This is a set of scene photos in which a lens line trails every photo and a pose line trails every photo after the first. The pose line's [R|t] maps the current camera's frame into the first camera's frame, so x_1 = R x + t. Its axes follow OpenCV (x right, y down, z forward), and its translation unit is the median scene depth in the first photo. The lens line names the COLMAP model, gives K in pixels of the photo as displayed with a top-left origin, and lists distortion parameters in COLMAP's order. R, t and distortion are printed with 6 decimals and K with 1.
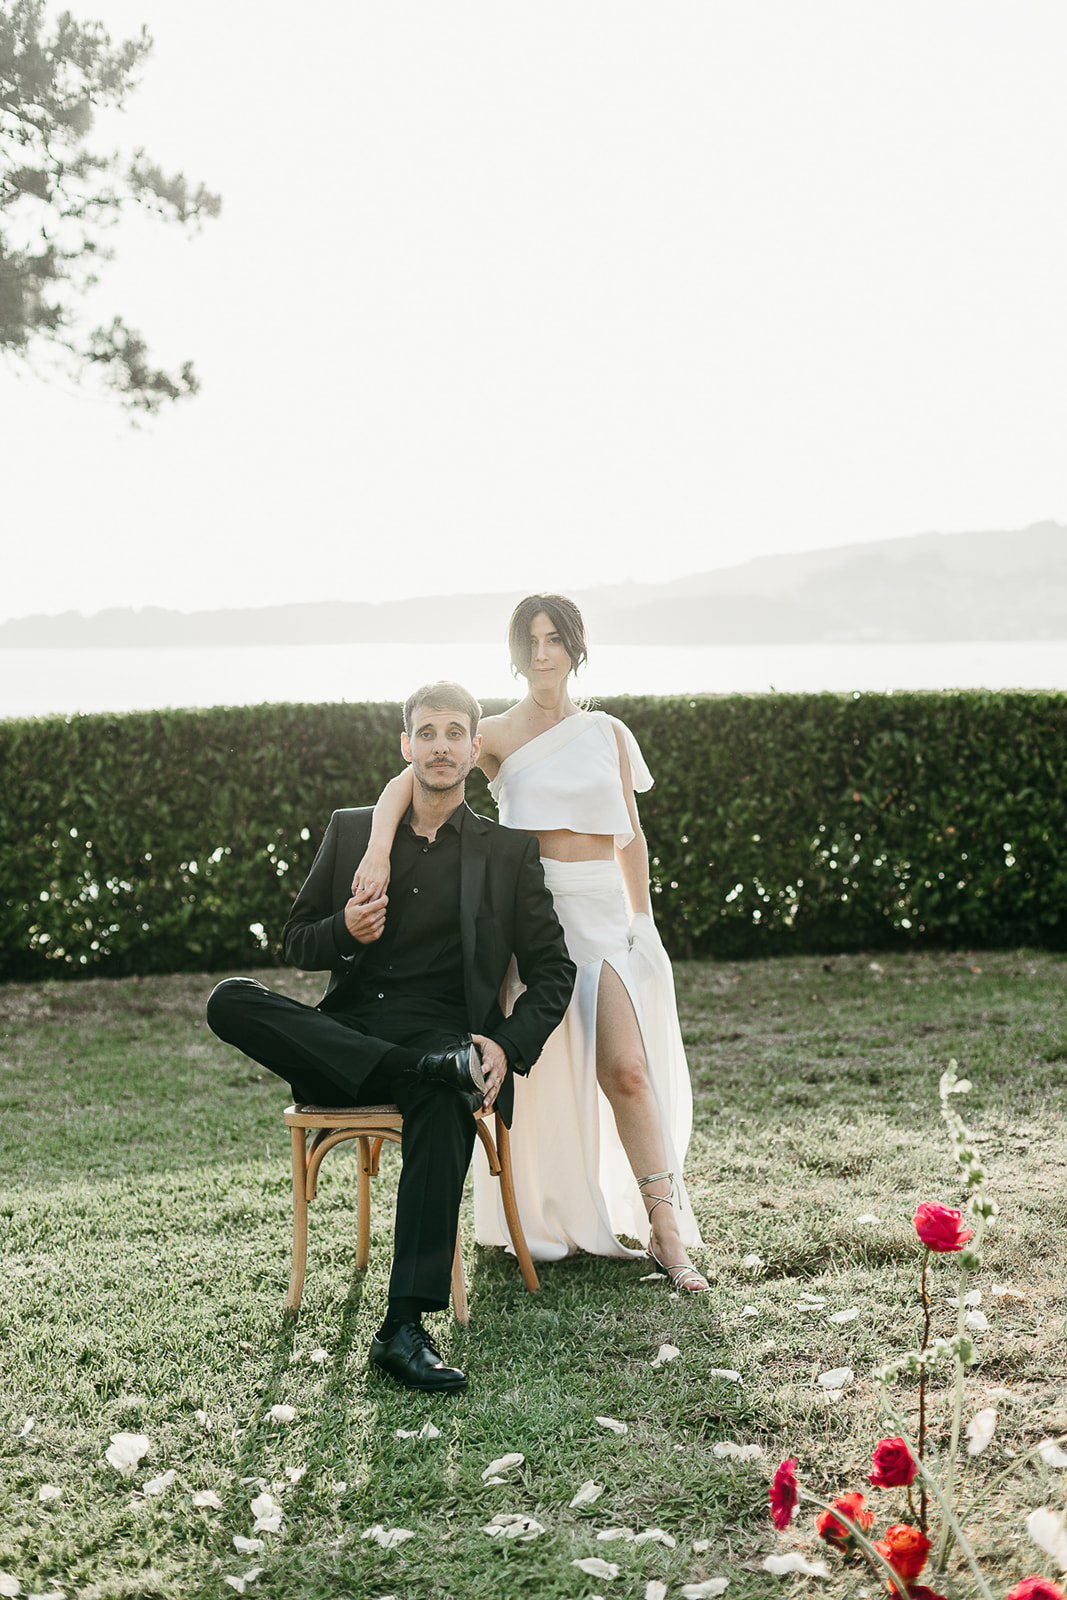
lens RADIAL K [[2285.0, 0, 533.5], [0, 2285.0, 800.0], [0, 0, 1]] dist [0.000293, -0.010947]
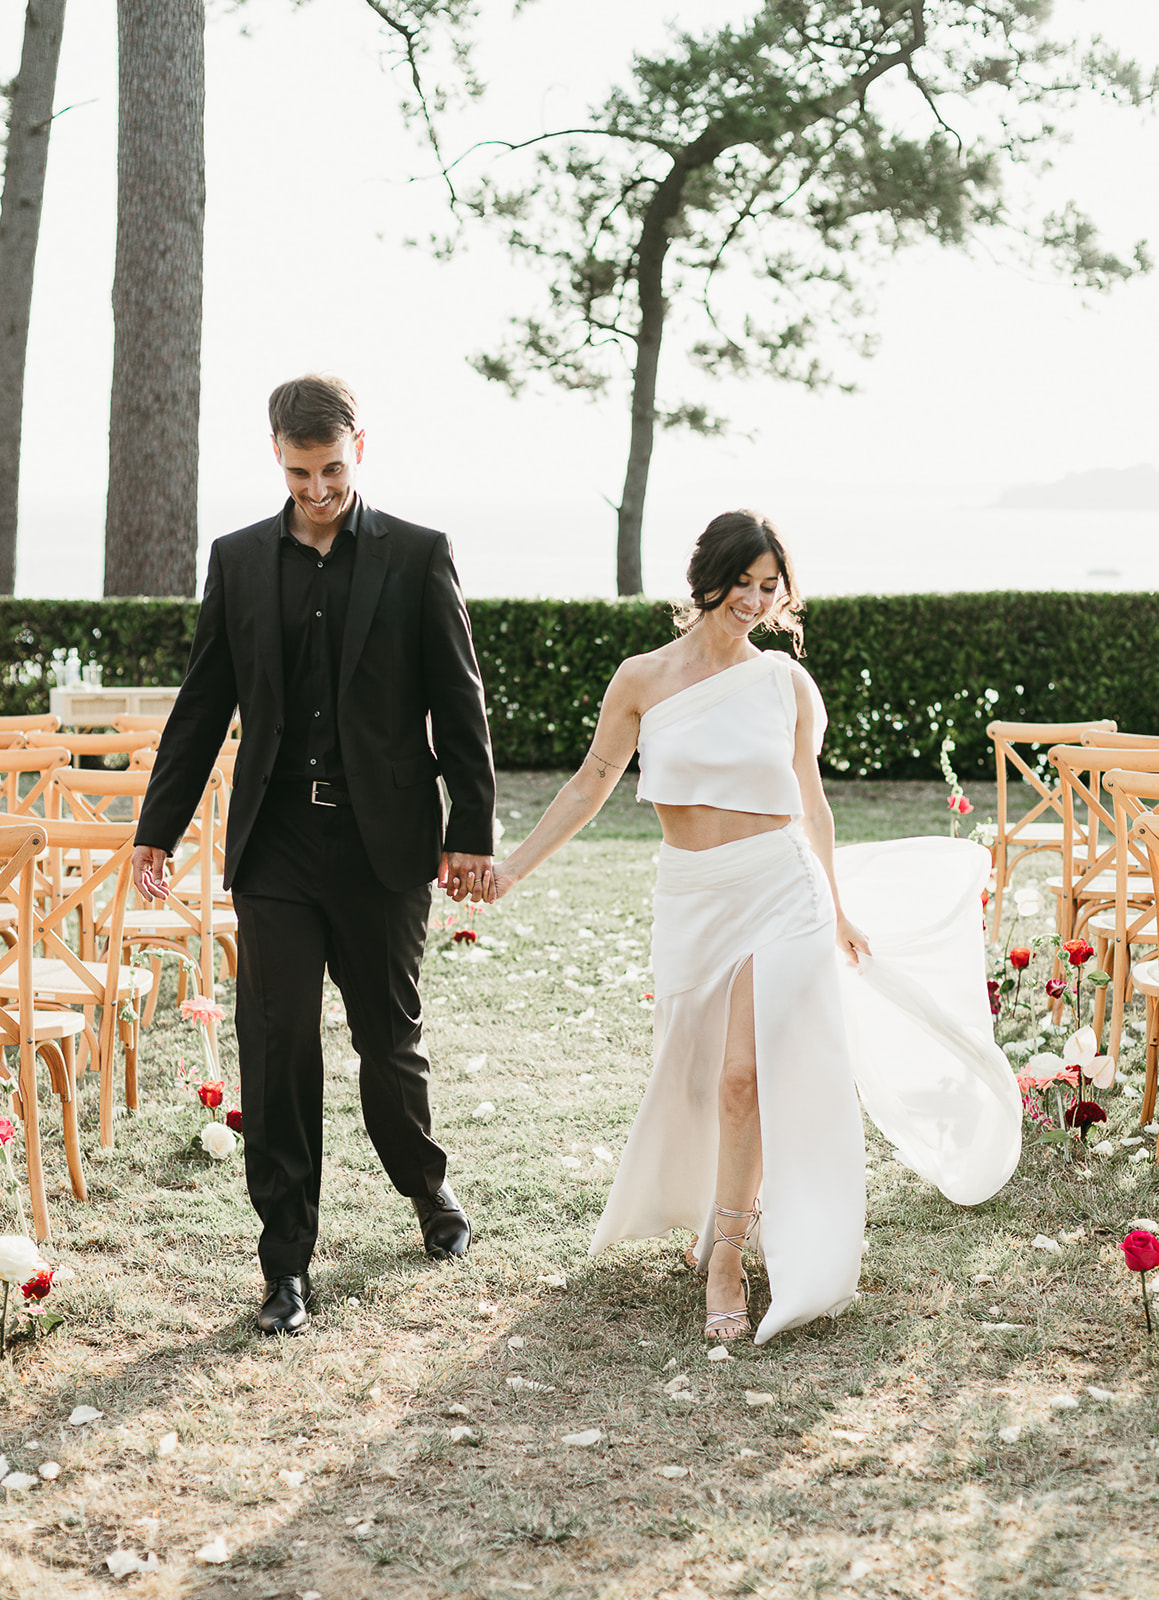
lens RADIAL K [[2662.1, 0, 579.5], [0, 2662.1, 800.0], [0, 0, 1]] dist [0.010432, -0.176110]
pose [[0.921000, 0.057537, -0.385289, 0.264136], [-0.041717, 0.997912, 0.049302, 0.014580], [0.387322, -0.029334, 0.921478, -0.544556]]
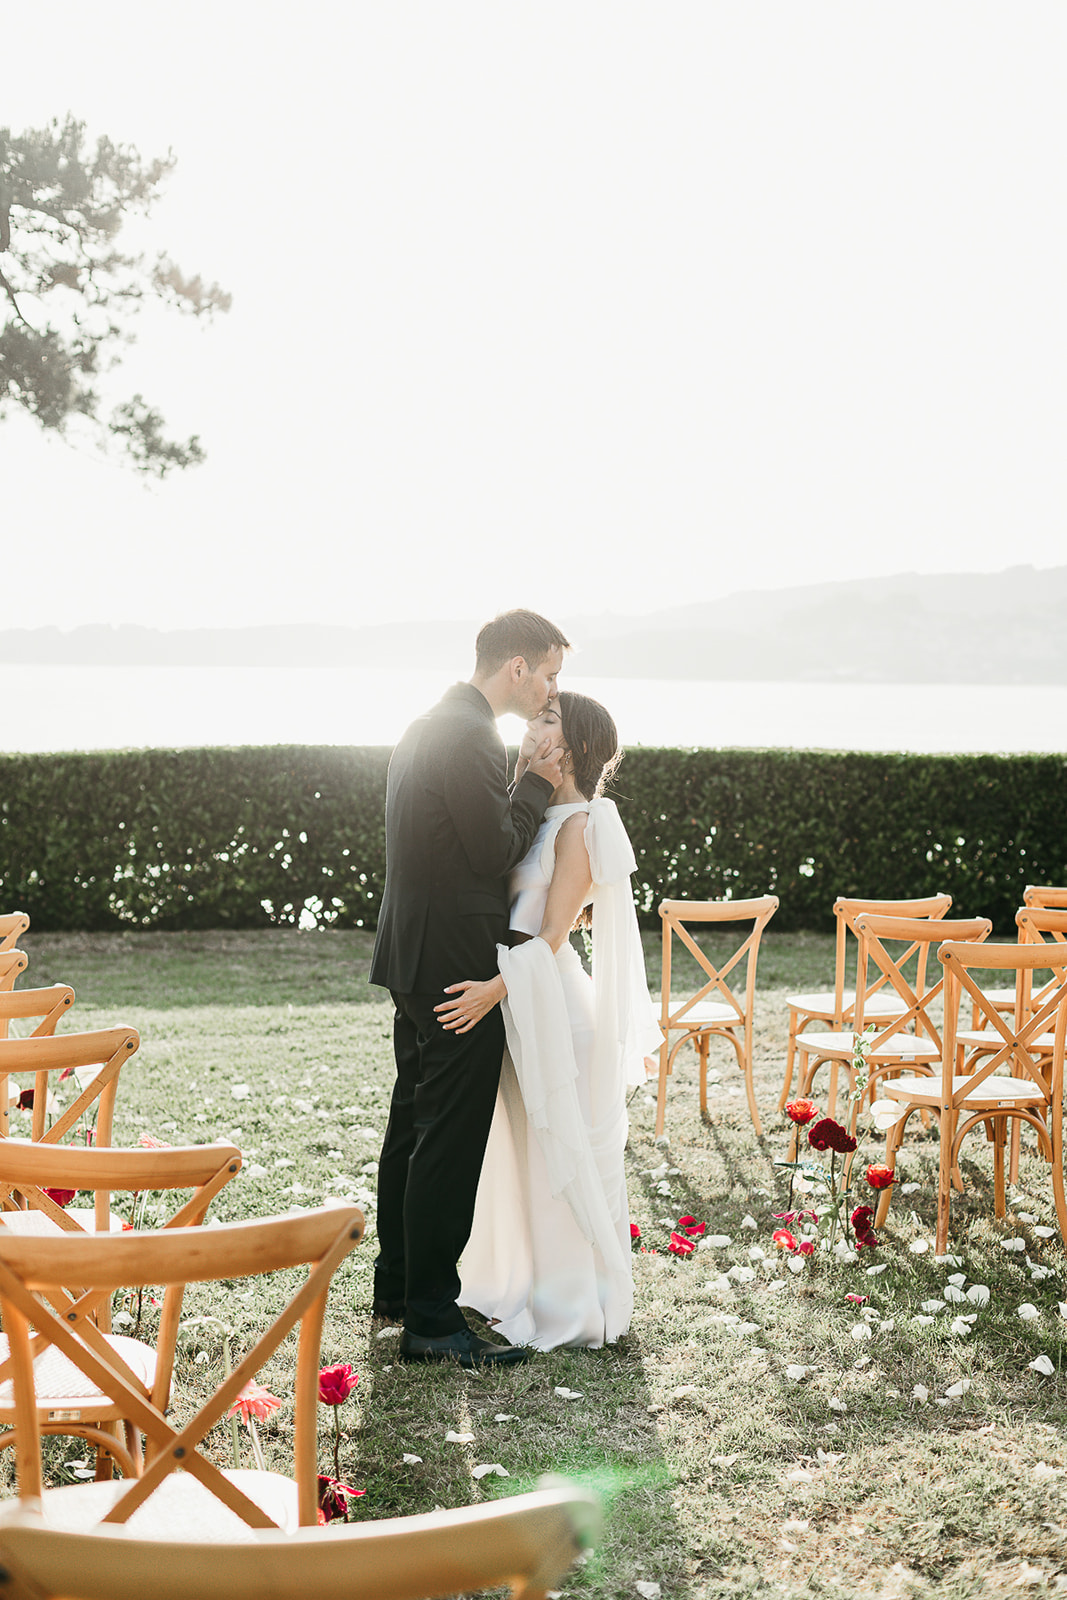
lens RADIAL K [[2259.3, 0, 533.5], [0, 2259.3, 800.0], [0, 0, 1]] dist [-0.012958, -0.003958]
pose [[0.999515, 0.028355, 0.012870, 0.023659], [-0.028173, 0.999504, -0.014105, 0.007861], [-0.013263, 0.013735, 0.999818, -0.401943]]
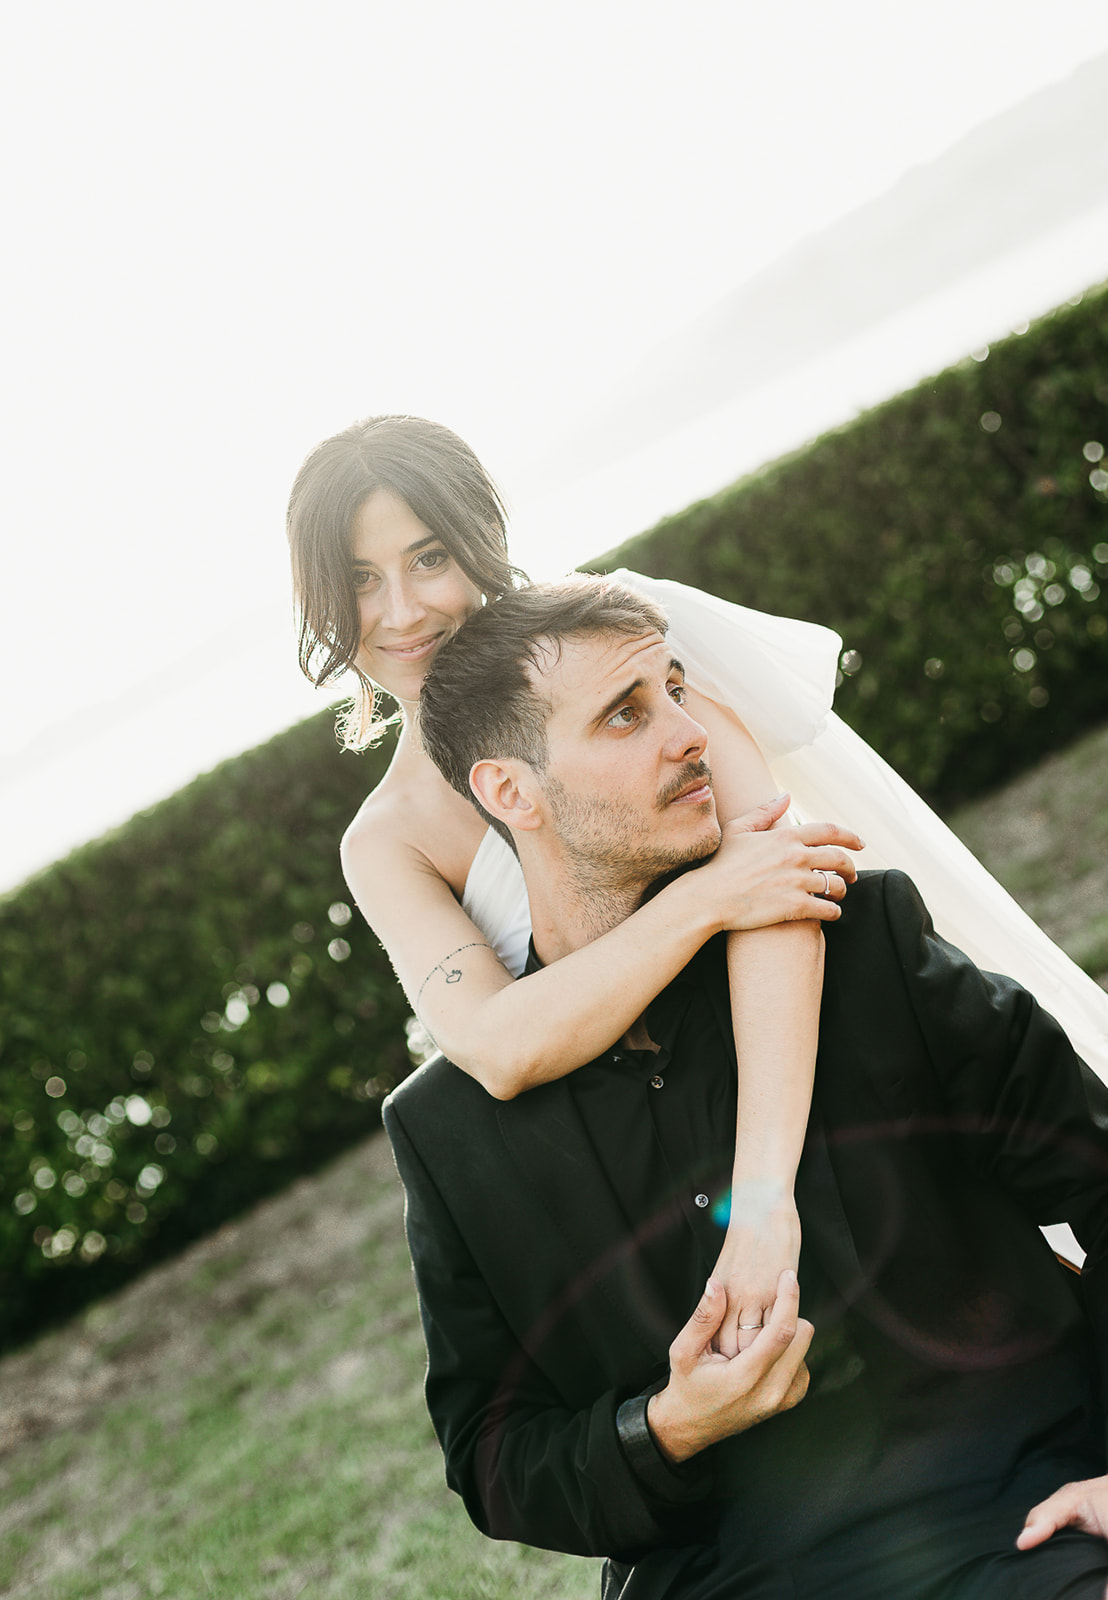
lens RADIAL K [[2392.1, 0, 654.2], [0, 2392.1, 799.6], [0, 0, 1]] dist [-0.004902, -0.018064]
pose [[0.885030, -0.464539, 0.030429, -0.022975], [0.462835, 0.885045, 0.049792, -0.007984], [-0.050062, -0.029983, 0.998296, 0.290146]]
